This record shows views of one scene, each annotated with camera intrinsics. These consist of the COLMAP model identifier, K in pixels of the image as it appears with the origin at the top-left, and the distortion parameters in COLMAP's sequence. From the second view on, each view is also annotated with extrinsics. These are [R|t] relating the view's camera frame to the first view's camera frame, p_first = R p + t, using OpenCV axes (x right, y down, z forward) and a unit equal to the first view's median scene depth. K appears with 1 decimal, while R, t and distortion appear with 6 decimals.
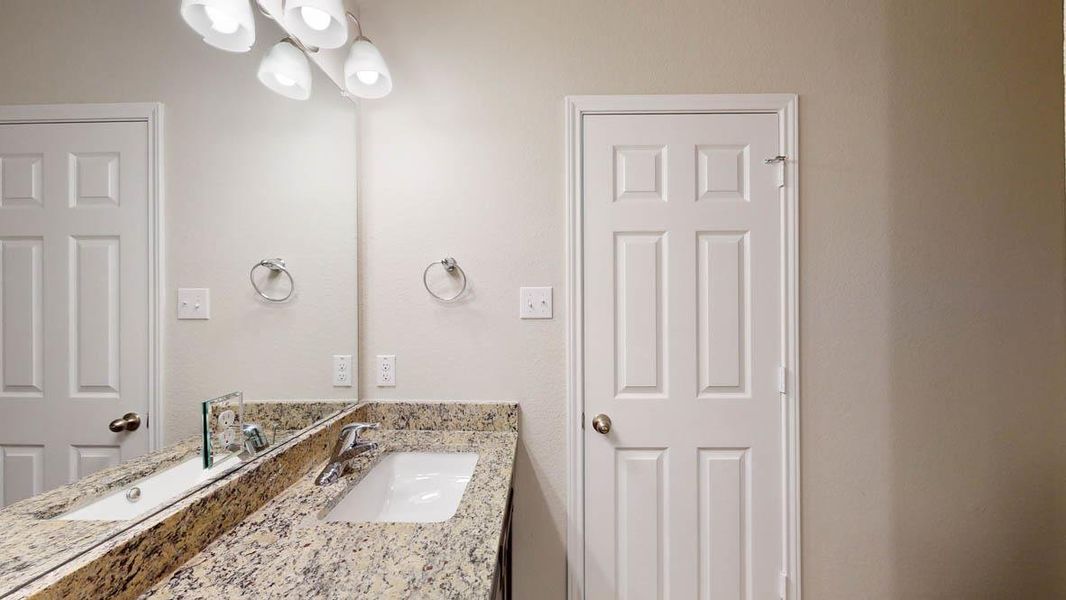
lens RADIAL K [[368.4, 0, 533.0], [0, 368.4, 302.4], [0, 0, 1]] dist [-0.000923, -0.000002]
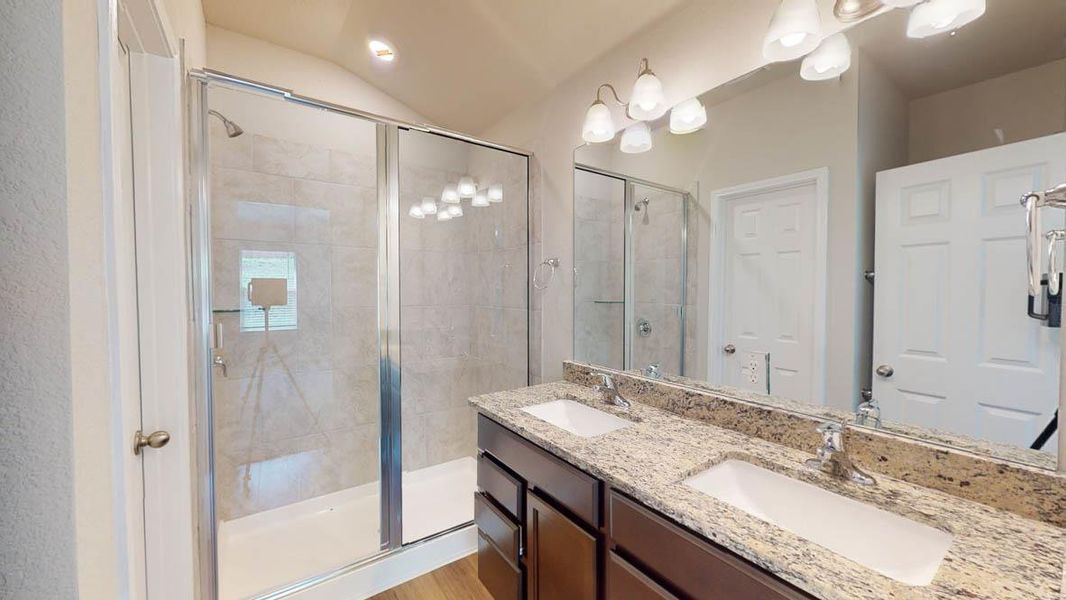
lens RADIAL K [[404.8, 0, 532.4], [0, 404.8, 298.1], [0, 0, 1]] dist [0.001519, 0.000116]
pose [[-0.792126, 0.019739, -0.610038, 0.665213], [0.007622, 0.999719, 0.022450, -0.007092], [0.610309, 0.013133, -0.792054, 1.280910]]
